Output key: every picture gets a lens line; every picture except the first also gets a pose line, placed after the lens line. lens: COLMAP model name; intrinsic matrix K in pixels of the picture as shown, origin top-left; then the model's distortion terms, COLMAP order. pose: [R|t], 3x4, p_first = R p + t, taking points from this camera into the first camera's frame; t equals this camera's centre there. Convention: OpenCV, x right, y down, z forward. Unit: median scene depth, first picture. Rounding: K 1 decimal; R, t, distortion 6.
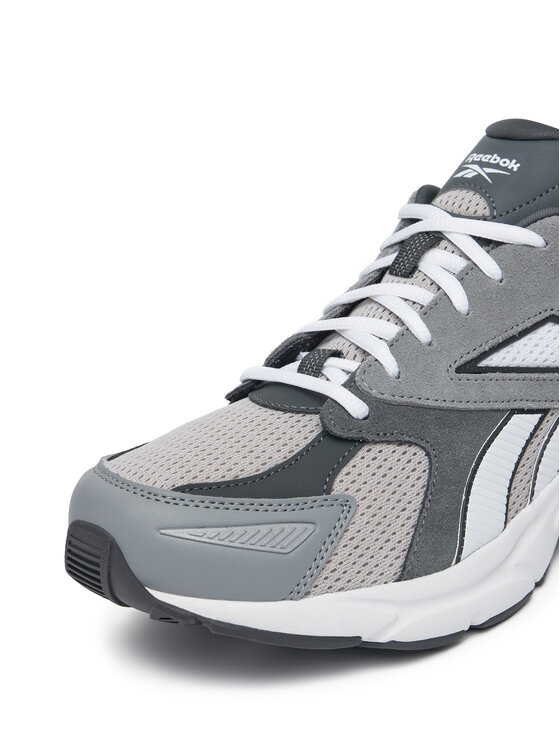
lens RADIAL K [[1703.8, 0, 280.0], [0, 1703.8, 373.0], [0, 0, 1]] dist [-0.113324, -7.117267]
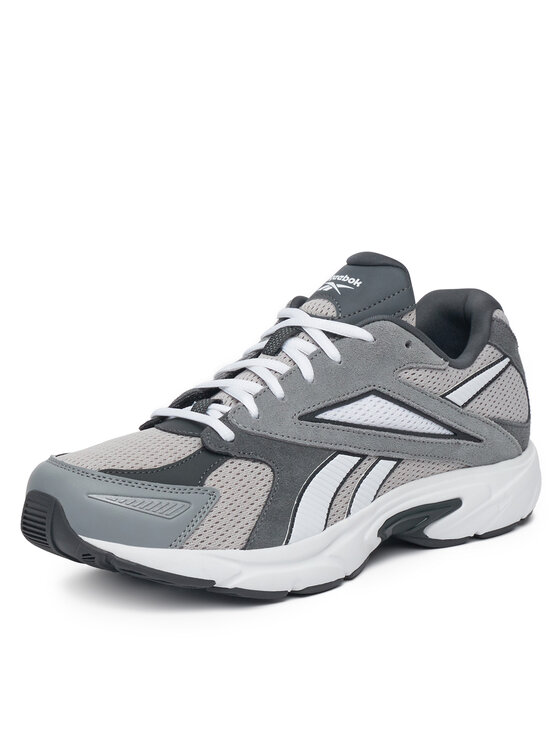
lens RADIAL K [[1703.8, 0, 280.0], [0, 1703.8, 373.0], [0, 0, 1]] dist [-0.113324, -7.117267]
pose [[0.996139, 0.080251, 0.035604, 0.033591], [-0.077197, 0.993787, -0.080171, 0.080928], [-0.041817, 0.077113, 0.996145, -0.471176]]
